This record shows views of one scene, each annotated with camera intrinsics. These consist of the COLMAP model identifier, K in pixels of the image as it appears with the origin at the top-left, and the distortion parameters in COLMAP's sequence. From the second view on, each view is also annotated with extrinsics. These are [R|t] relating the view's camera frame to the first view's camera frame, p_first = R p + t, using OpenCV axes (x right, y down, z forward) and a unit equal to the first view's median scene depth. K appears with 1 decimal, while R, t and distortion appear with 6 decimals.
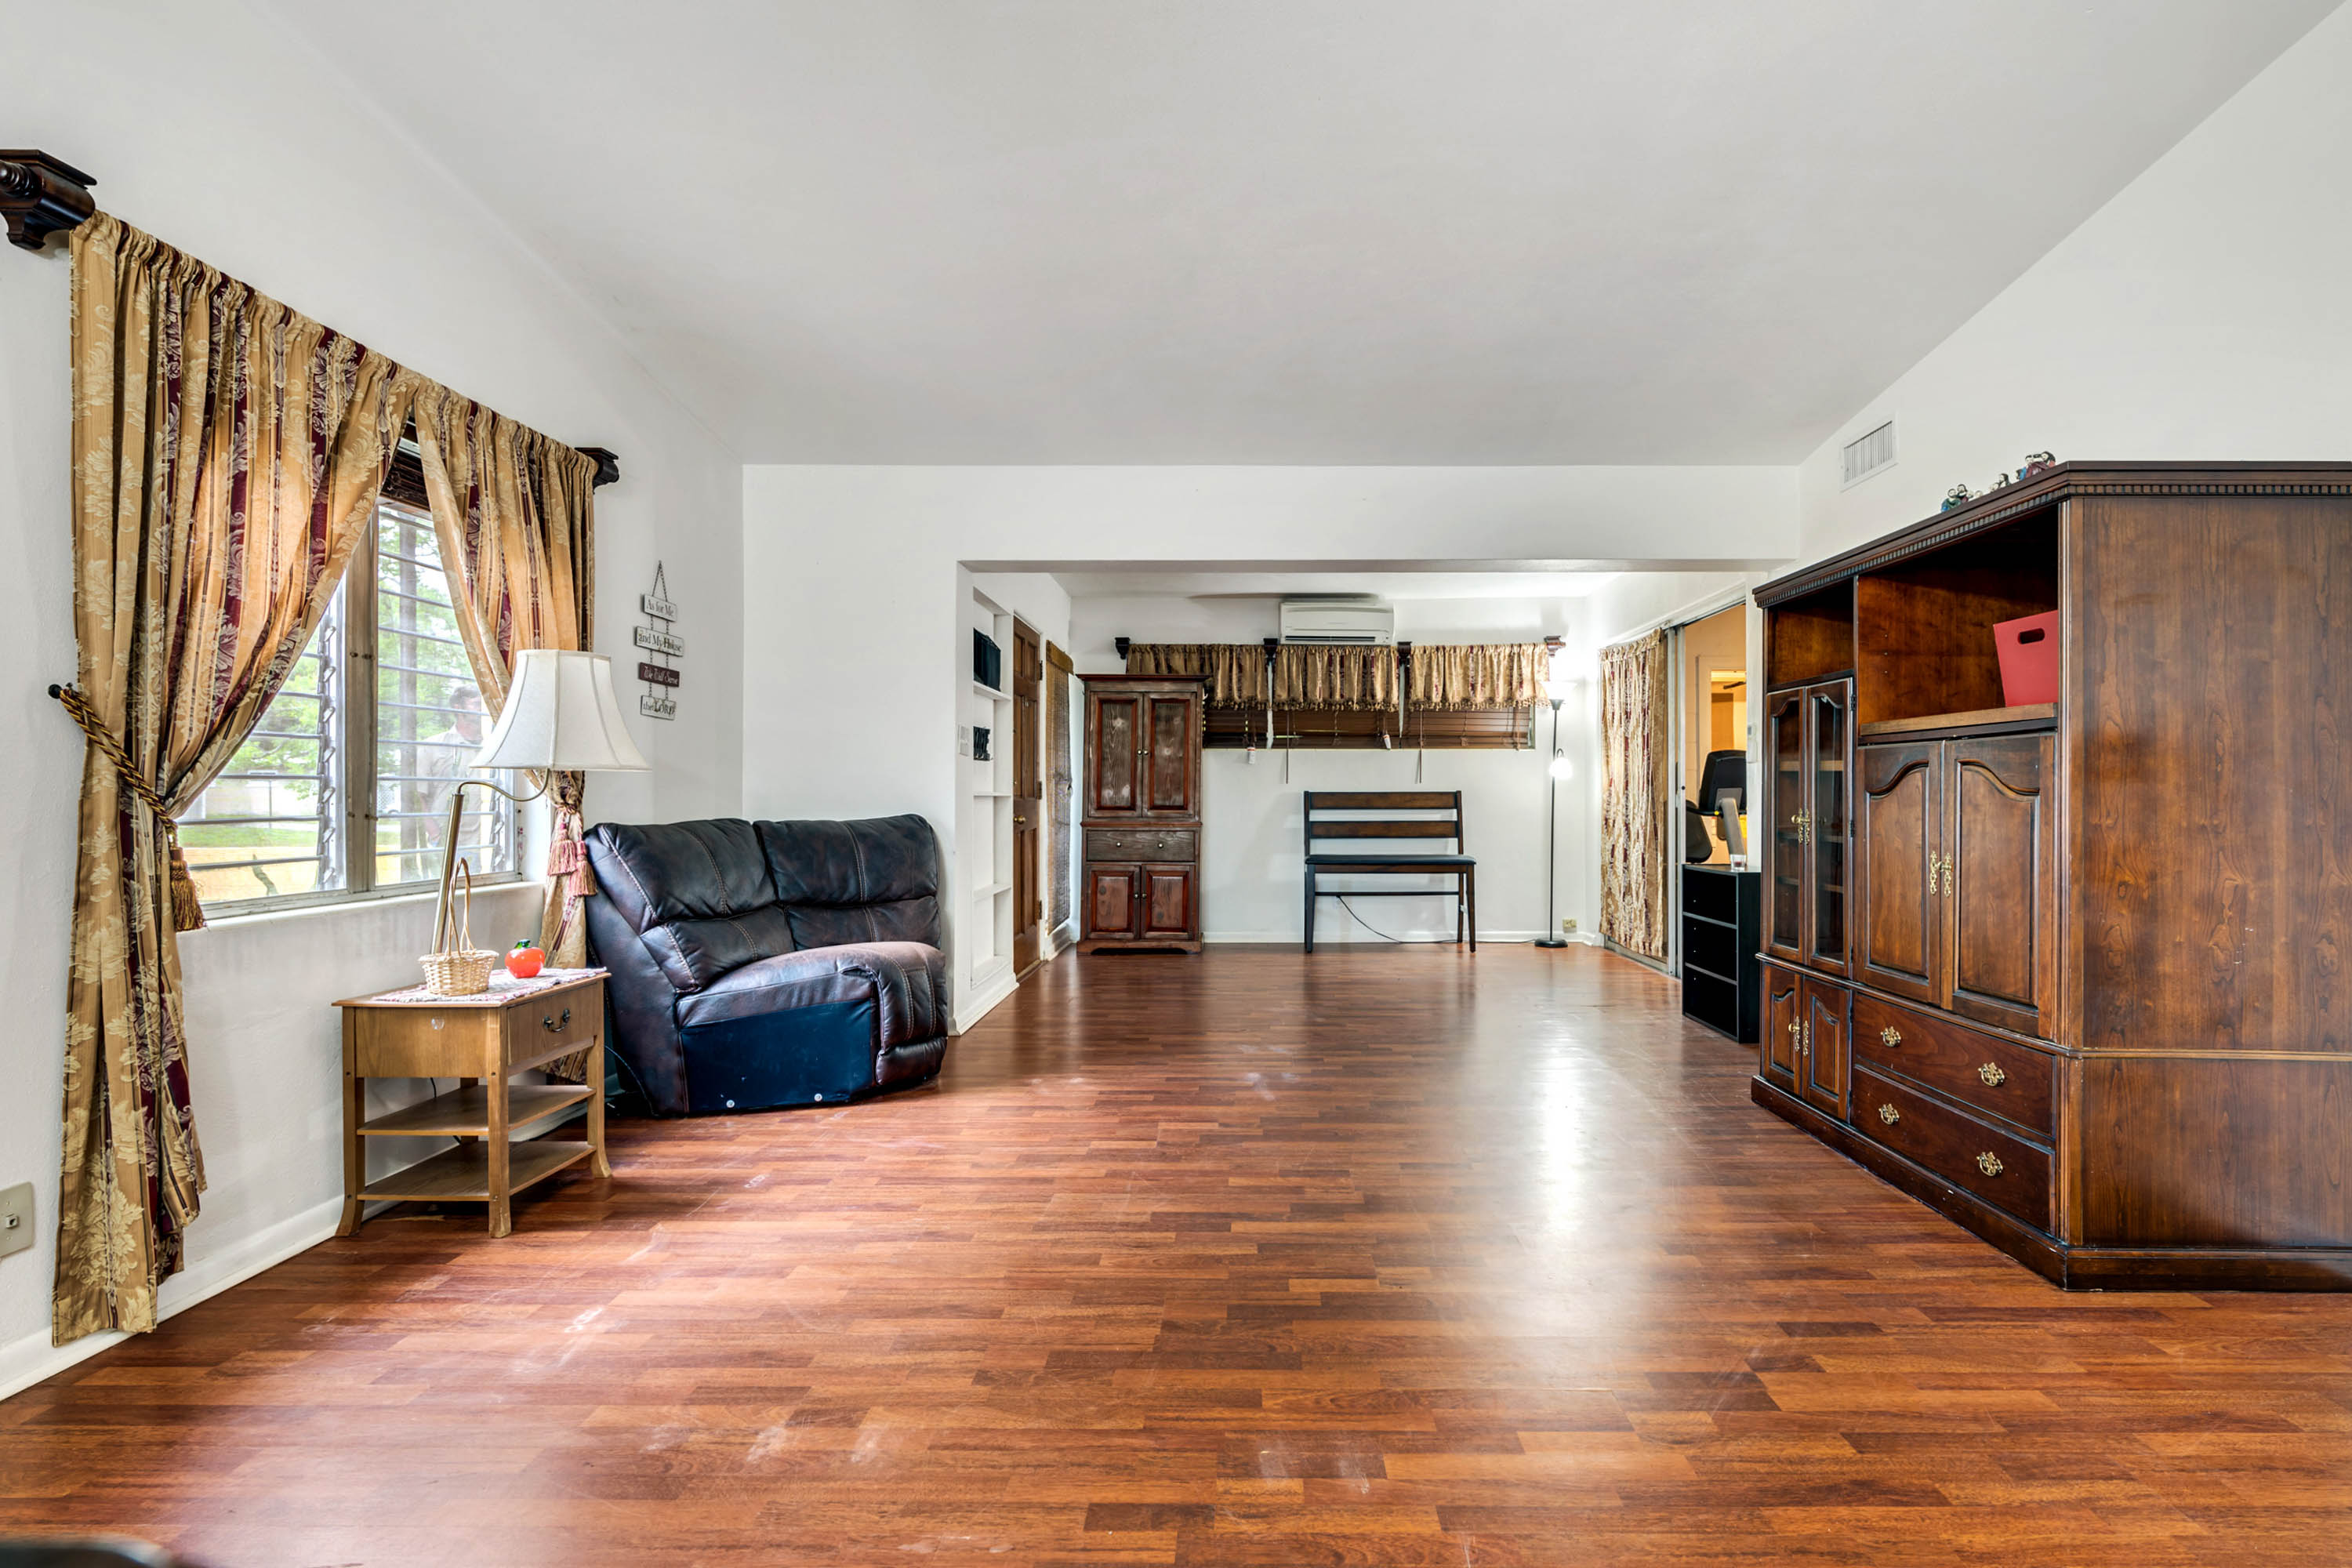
lens RADIAL K [[1179.6, 0, 1247.4], [0, 1179.6, 787.1], [0, 0, 1]] dist [-0.000774, 0.000065]
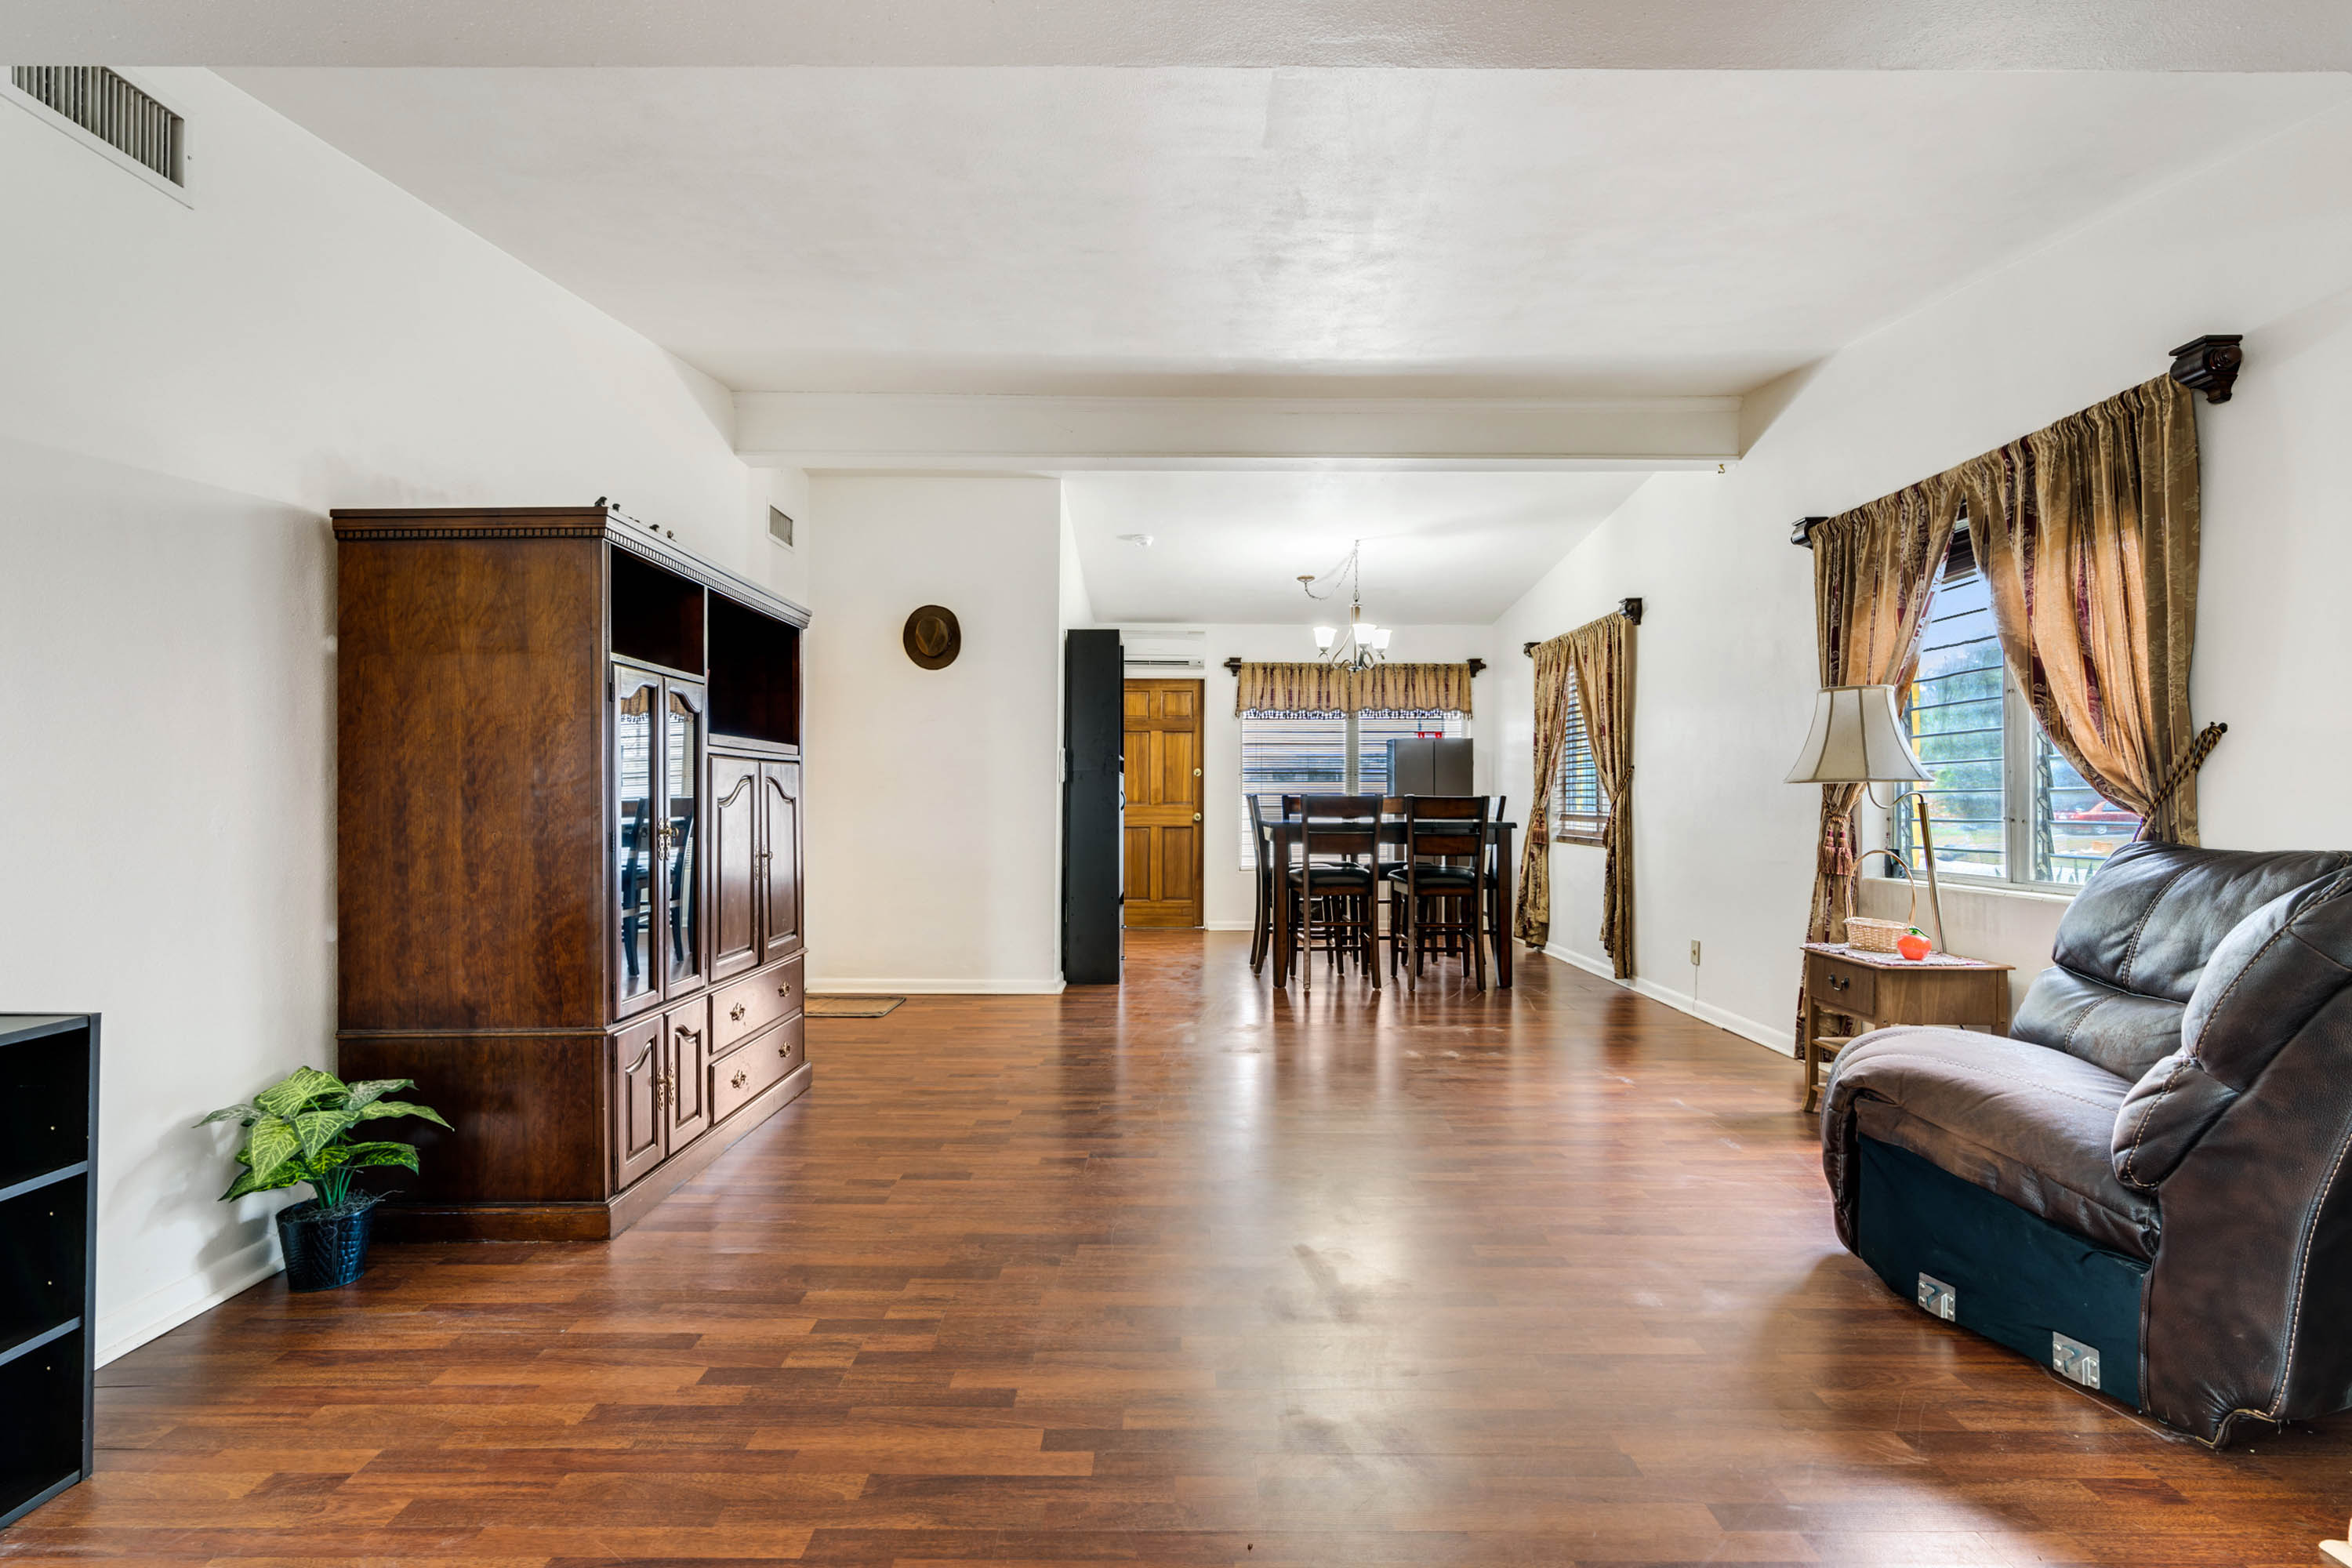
lens RADIAL K [[1151.8, 0, 1176.0], [0, 1151.8, 784.0], [0, 0, 1]] dist [-0.001730, 0.000183]
pose [[-0.999999, -0.000455, -0.001141, 0.048266], [-0.000434, 0.999828, -0.018517, 0.003505], [0.001149, -0.018517, -0.999828, 0.856019]]
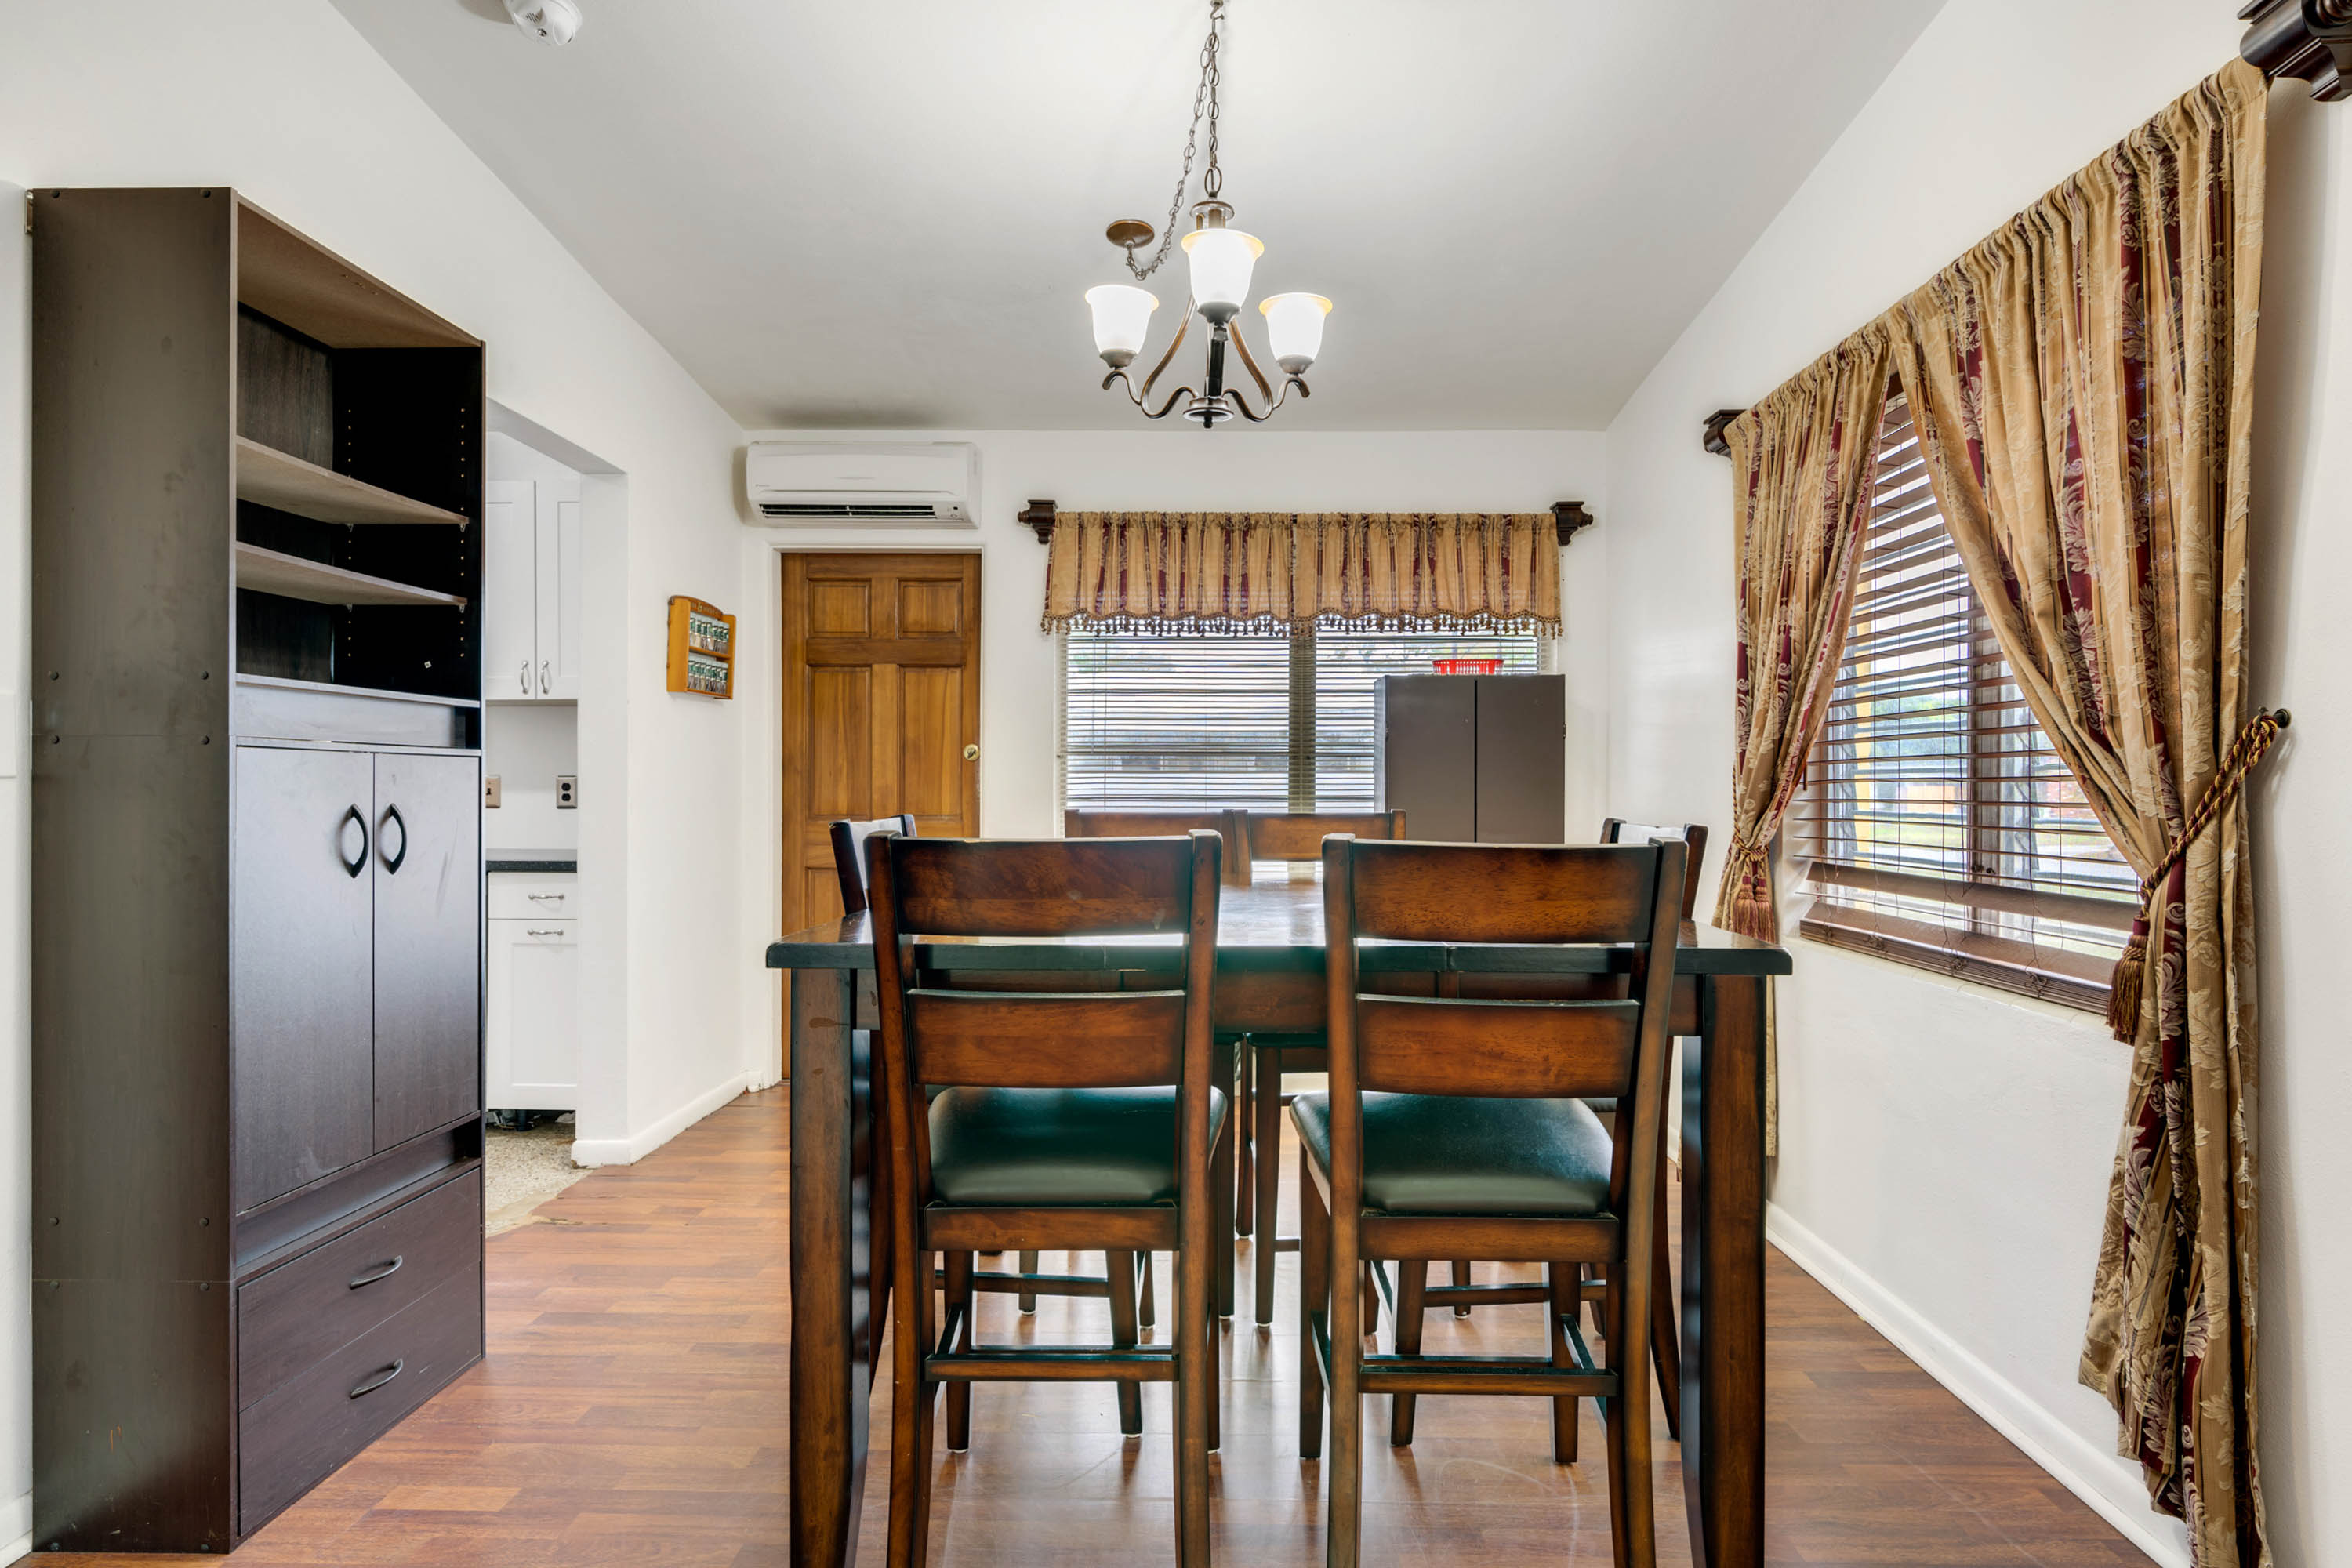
lens RADIAL K [[1206.8, 0, 1194.3], [0, 1206.8, 791.0], [0, 0, 1]] dist [-0.000484, 0.000021]
pose [[-0.999748, -0.001177, 0.022412, -0.098986], [-0.001215, 0.999998, -0.001648, -0.011198], [-0.022410, -0.001675, -0.999747, 0.240029]]
